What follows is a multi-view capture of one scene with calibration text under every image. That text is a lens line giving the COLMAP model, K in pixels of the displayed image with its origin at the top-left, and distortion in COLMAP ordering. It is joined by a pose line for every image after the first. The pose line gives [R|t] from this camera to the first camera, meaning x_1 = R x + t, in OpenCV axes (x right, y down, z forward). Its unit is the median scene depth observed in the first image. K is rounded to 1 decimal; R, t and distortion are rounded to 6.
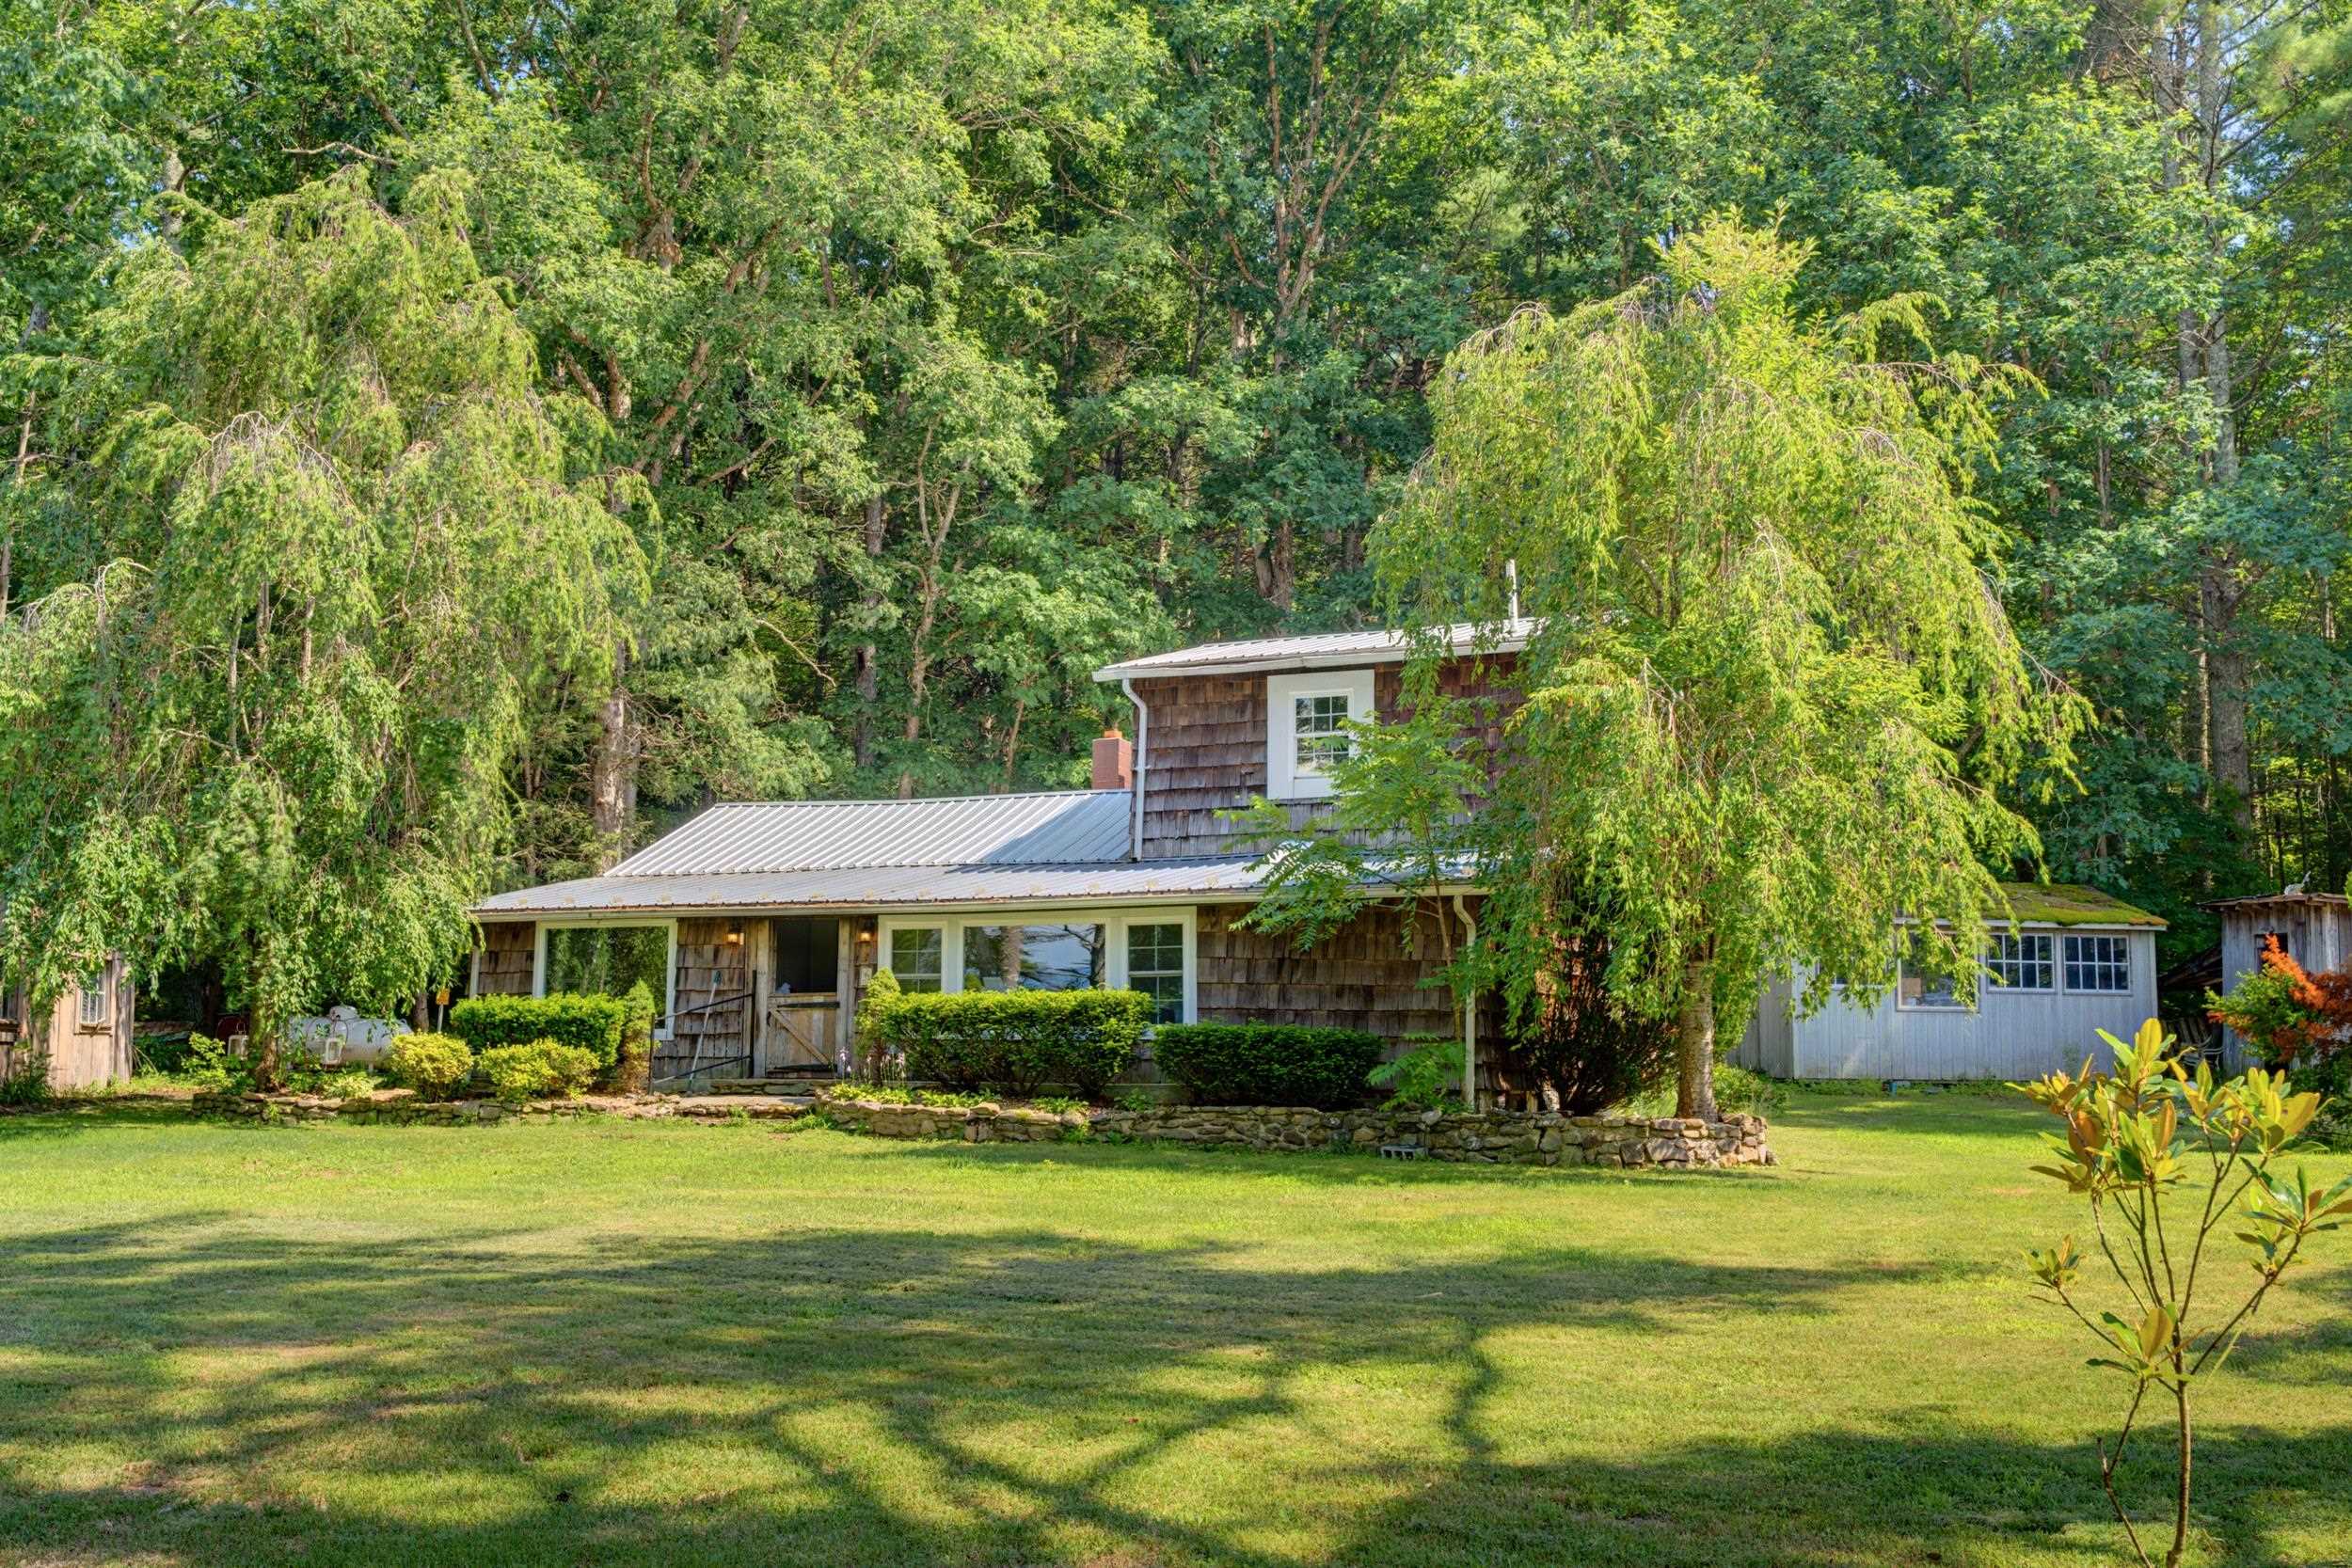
lens RADIAL K [[2251.5, 0, 1161.5], [0, 2251.5, 662.5], [0, 0, 1]] dist [0.034920, 0.000000]
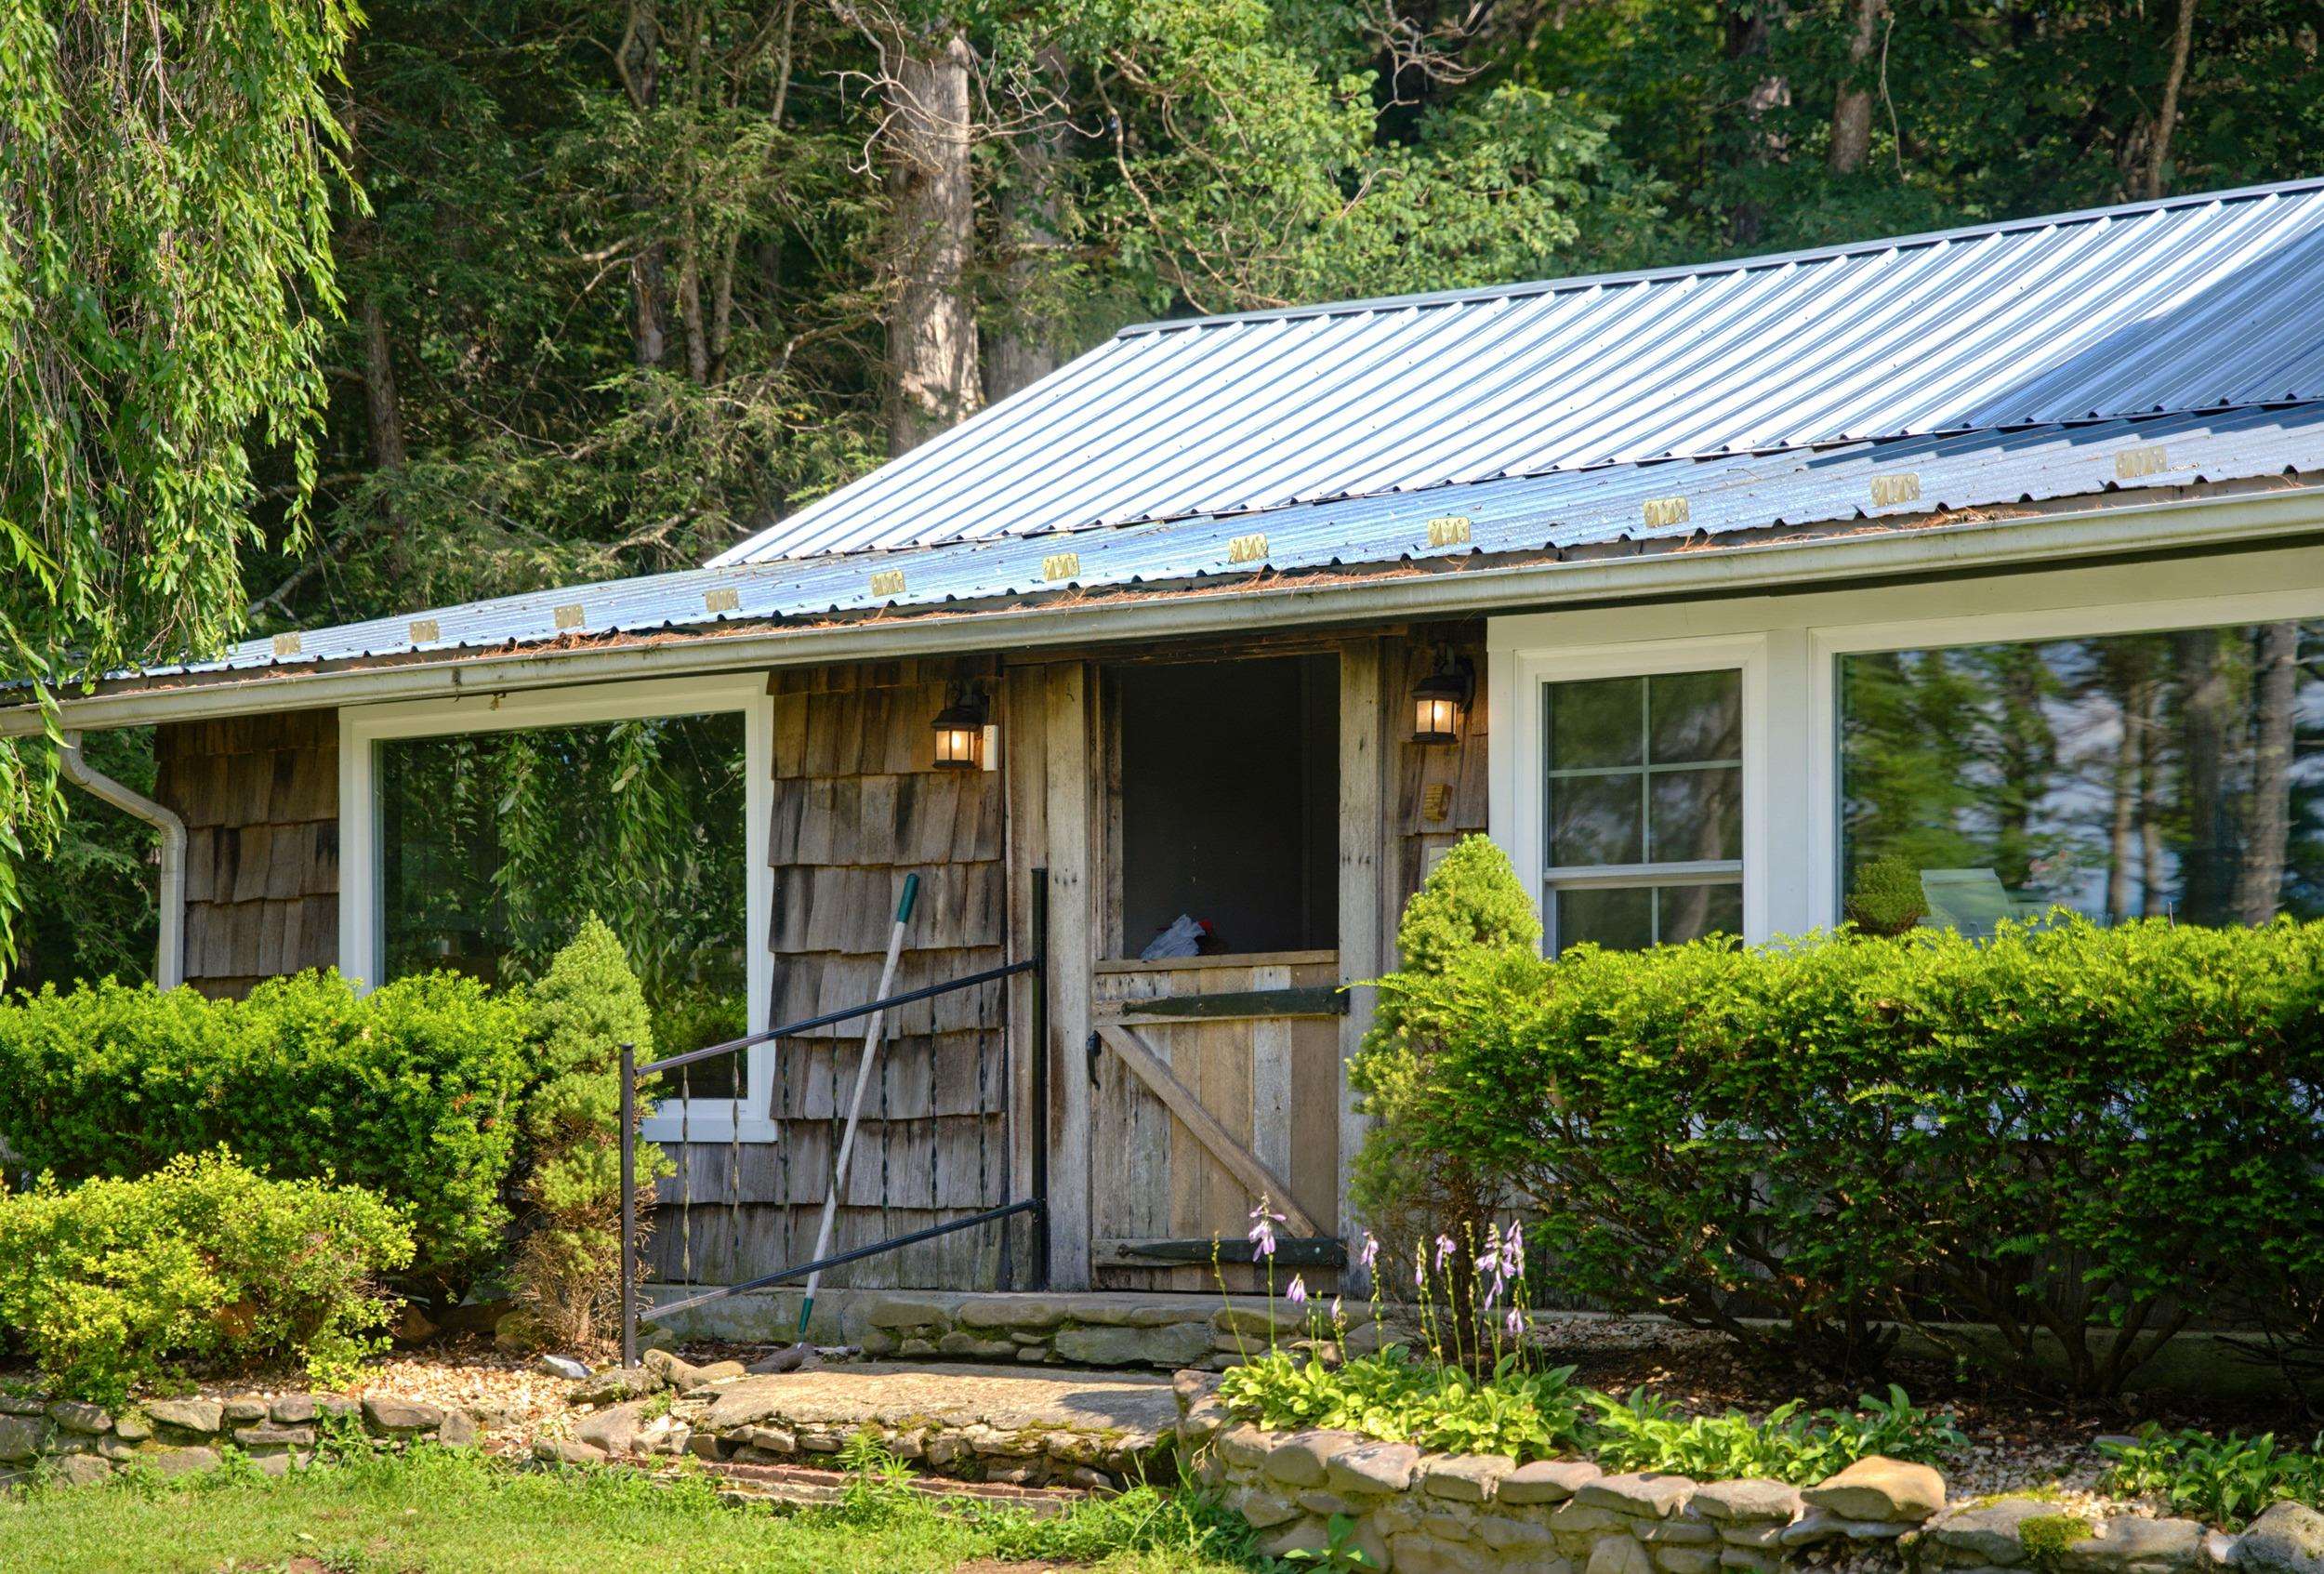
lens RADIAL K [[4931.9, 0, 1148.9], [0, 4931.9, 796.4], [0, 0, 1]] dist [-0.200564, 0.000000]
pose [[0.954596, -0.032411, -0.296134, -0.005890], [0.067069, 0.991926, 0.107636, 0.073057], [0.290254, -0.122611, 0.949062, 0.502606]]
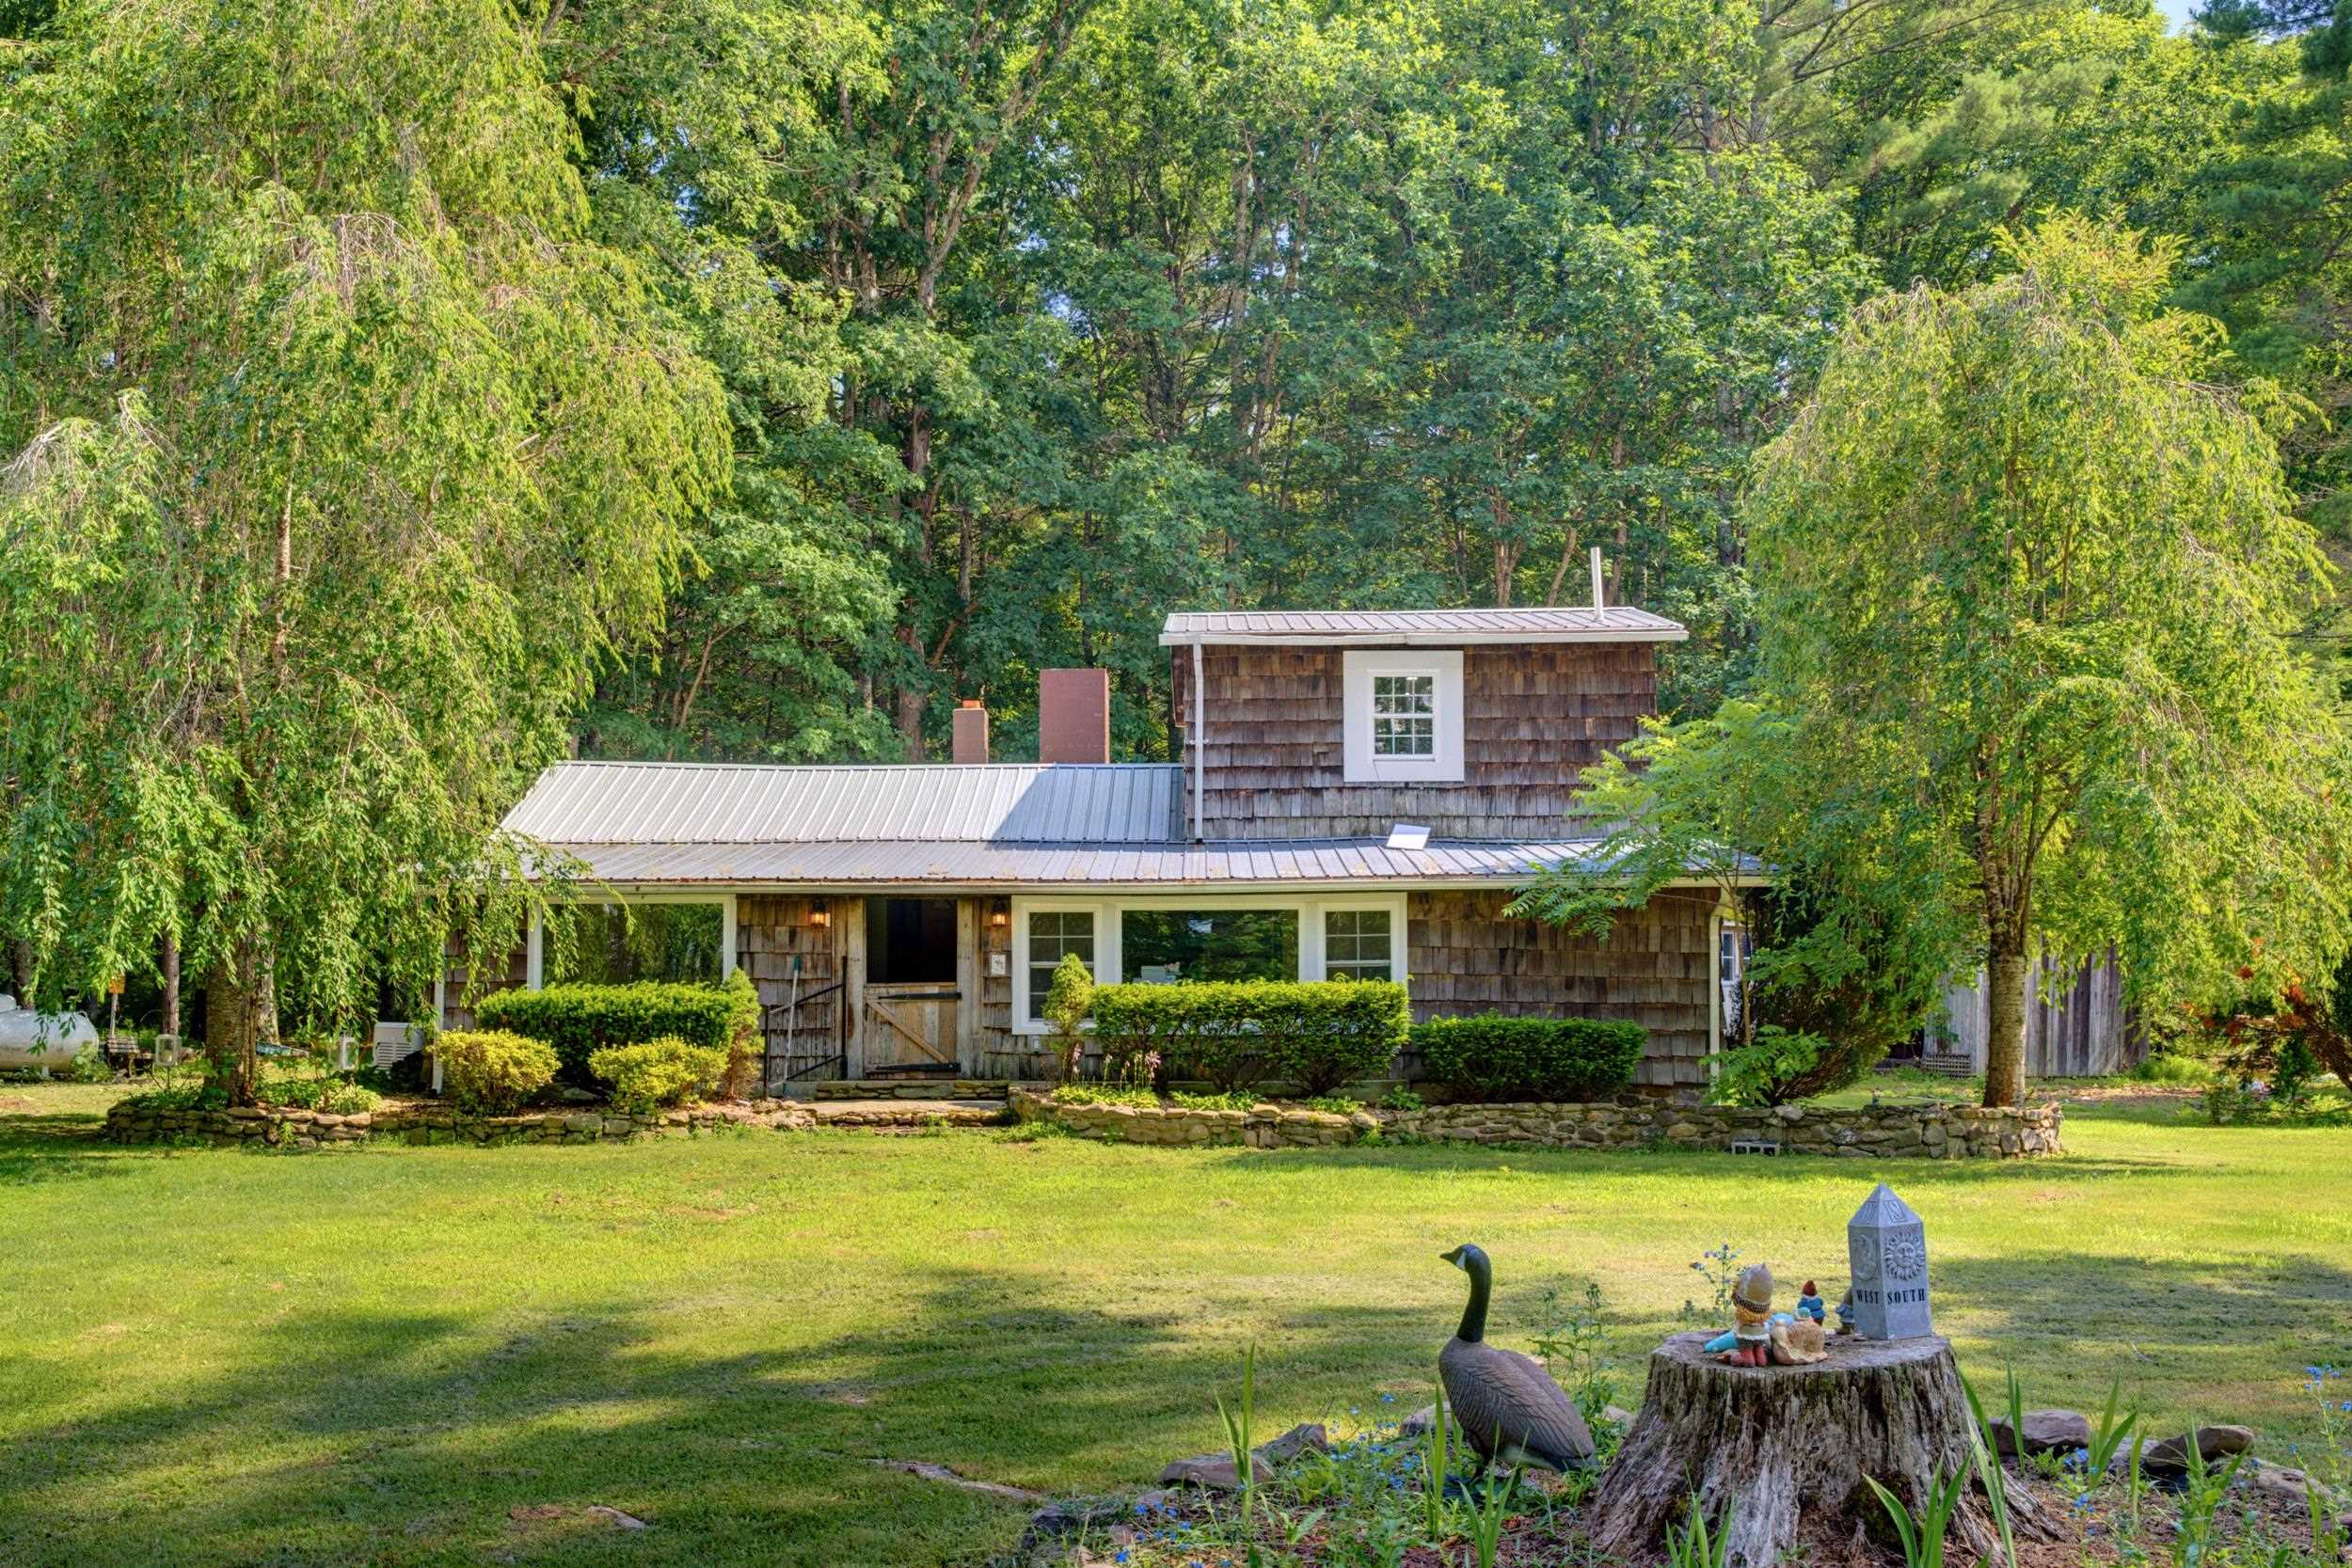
lens RADIAL K [[2211.4, 0, 1158.1], [0, 2211.4, 778.0], [0, 0, 1]] dist [0.036335, 0.000000]
pose [[0.919160, 0.038501, 0.391998, -0.421524], [-0.059779, 0.997319, 0.042216, 0.026712], [-0.389322, -0.062237, 0.918997, 0.187576]]
